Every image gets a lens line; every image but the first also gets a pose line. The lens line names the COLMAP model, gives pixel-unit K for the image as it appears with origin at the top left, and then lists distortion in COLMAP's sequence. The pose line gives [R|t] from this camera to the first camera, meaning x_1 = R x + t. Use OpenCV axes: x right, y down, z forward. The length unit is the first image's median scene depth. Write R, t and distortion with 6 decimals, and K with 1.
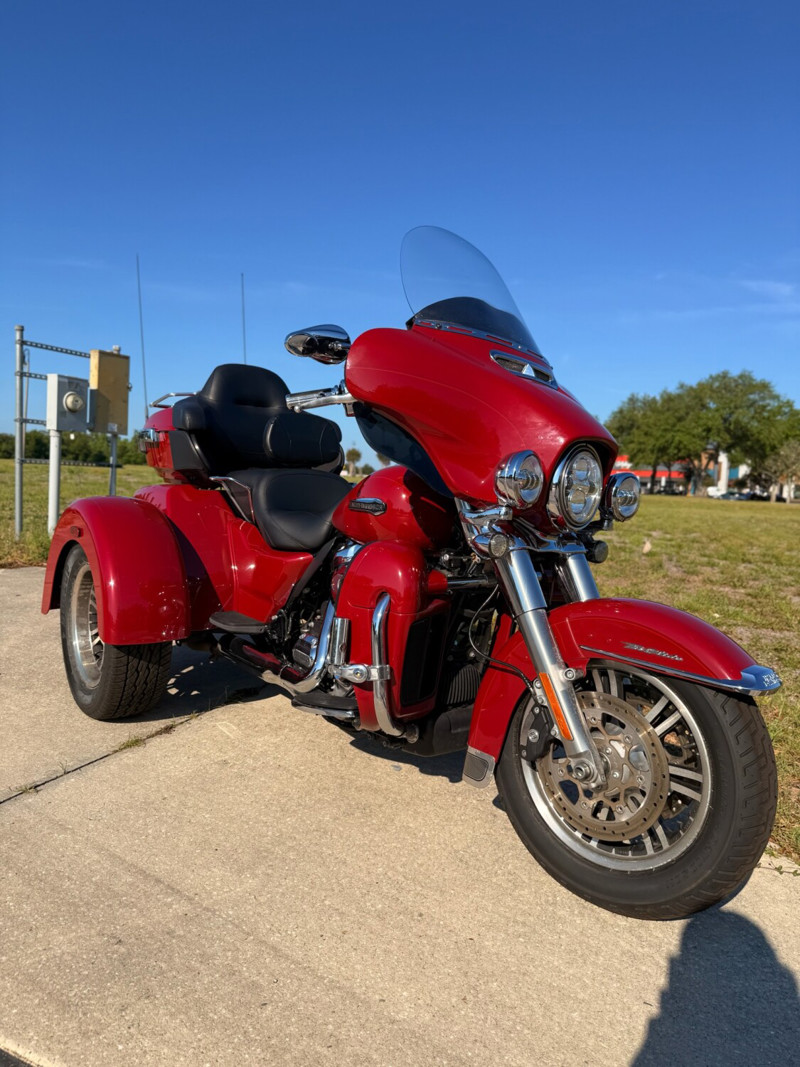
lens RADIAL K [[753.2, 0, 400.0], [0, 753.2, 533.5], [0, 0, 1]] dist [0.002117, -0.005939]
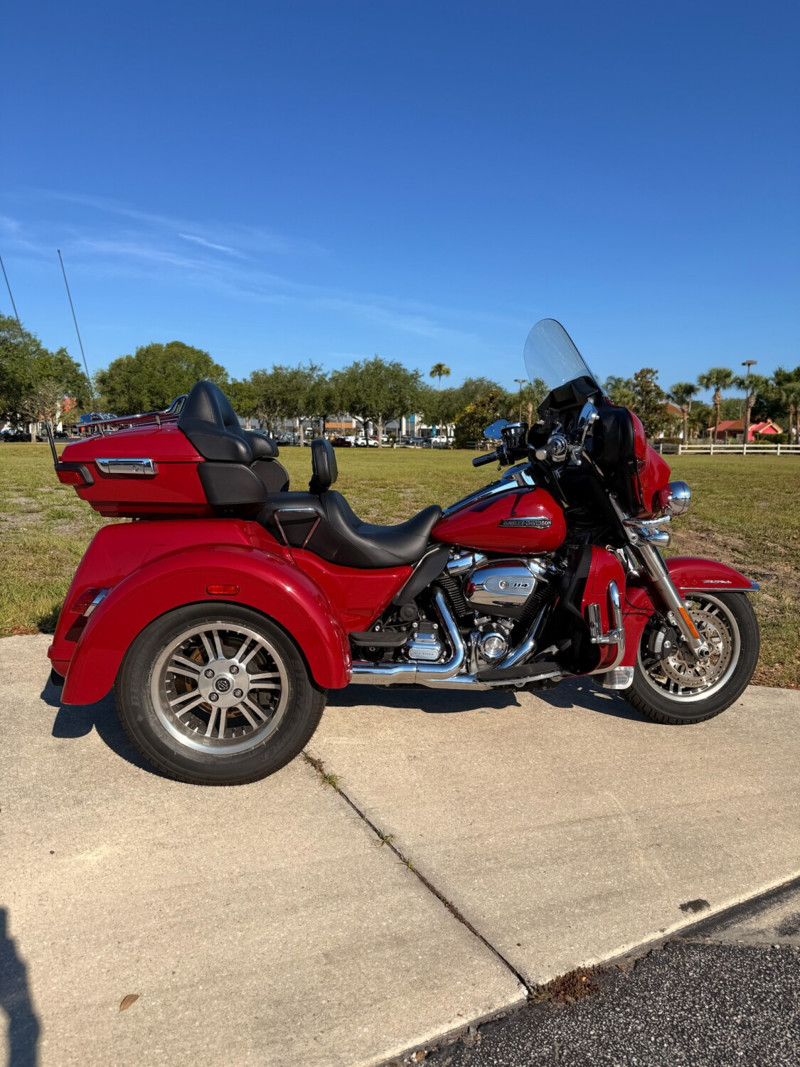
lens RADIAL K [[741.8, 0, 406.5], [0, 741.8, 536.8], [0, 0, 1]] dist [0.113231, -0.211103]
pose [[0.594310, -0.150810, 0.789969, -0.837800], [0.082686, 0.988514, 0.126507, -0.133954], [-0.799974, -0.009865, 0.599954, 0.250505]]
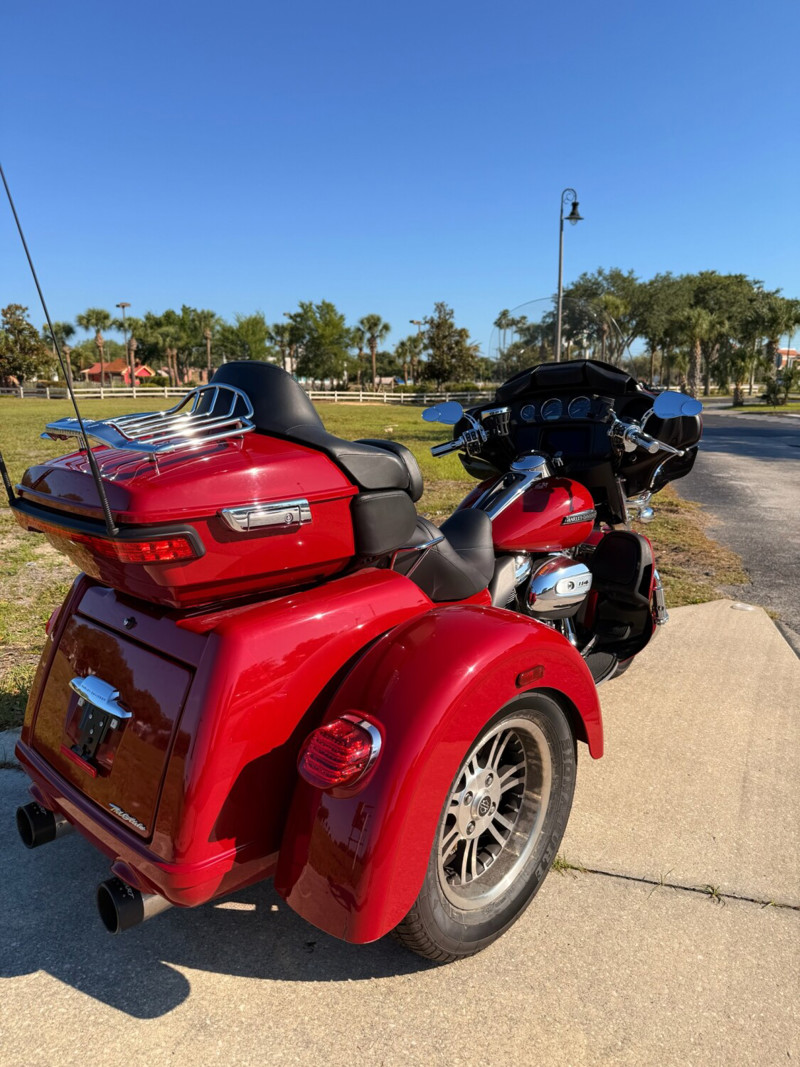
lens RADIAL K [[741.8, 0, 406.5], [0, 741.8, 536.8], [0, 0, 1]] dist [0.113231, -0.211103]
pose [[-0.150354, -0.249575, 0.956612, -0.832305], [0.068712, 0.962633, 0.261946, -0.241855], [-0.986242, 0.105115, -0.127587, 0.988721]]
